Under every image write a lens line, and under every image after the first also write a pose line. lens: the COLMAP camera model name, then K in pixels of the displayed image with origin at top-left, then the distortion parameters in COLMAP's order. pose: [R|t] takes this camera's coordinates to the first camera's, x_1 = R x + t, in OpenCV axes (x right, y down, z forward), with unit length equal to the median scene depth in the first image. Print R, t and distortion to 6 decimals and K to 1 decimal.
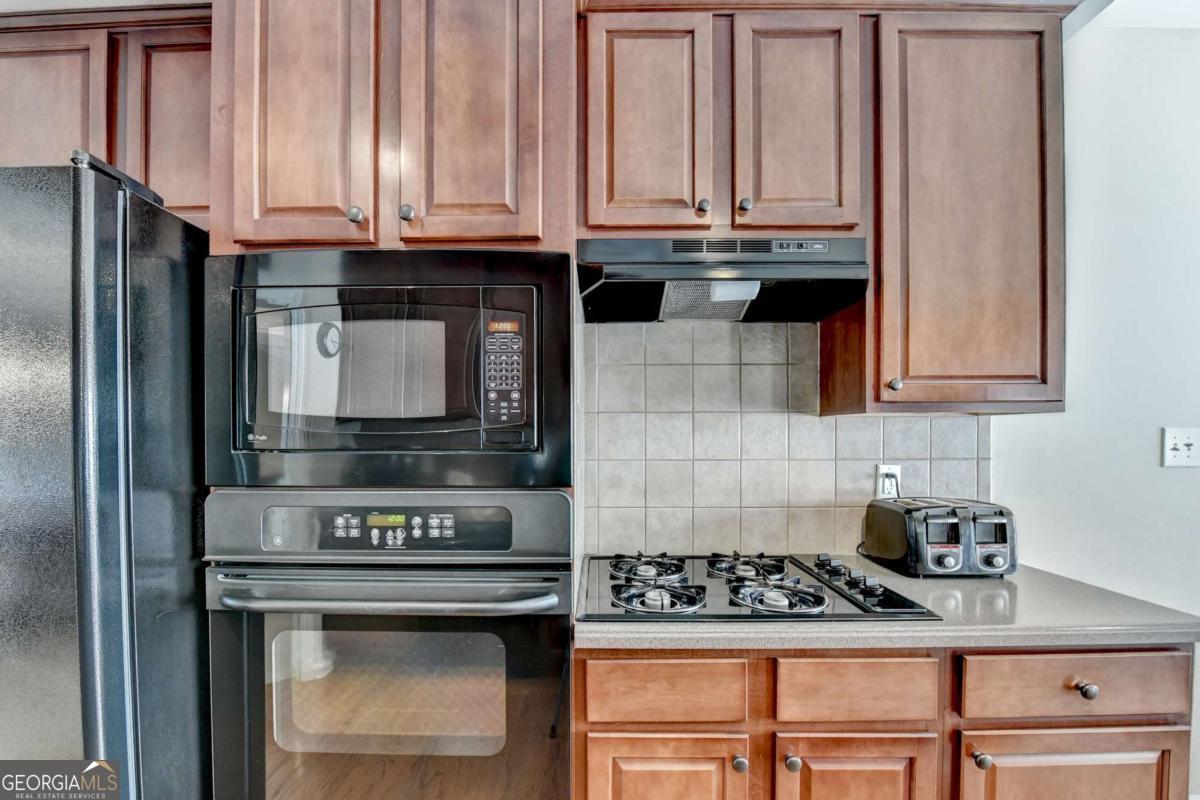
lens RADIAL K [[497.5, 0, 593.5], [0, 497.5, 432.8], [0, 0, 1]] dist [0.000104, -0.000115]
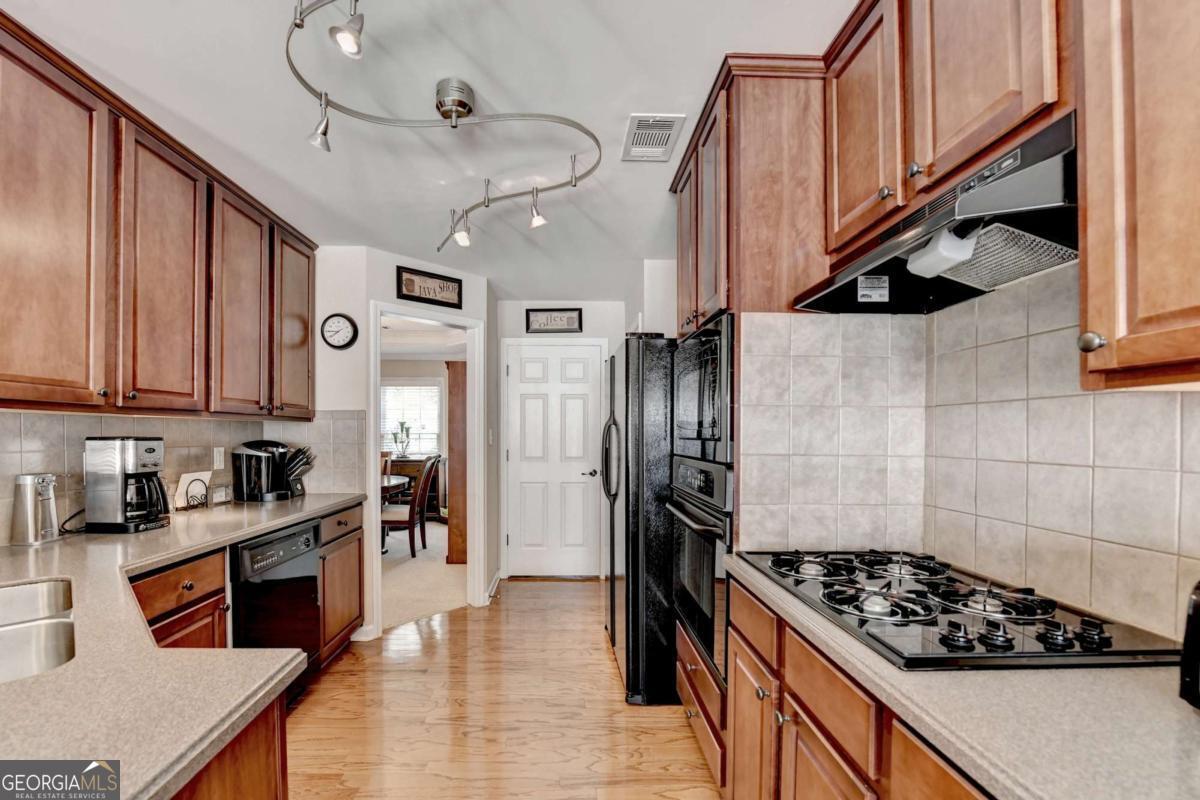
lens RADIAL K [[497.5, 0, 593.5], [0, 497.5, 432.8], [0, 0, 1]] dist [0.000104, -0.000115]
pose [[0.065656, -0.000796, -0.997842, 0.911800], [-0.001706, 0.999998, -0.000910, 0.011264], [0.997841, 0.001762, 0.065654, 0.293066]]
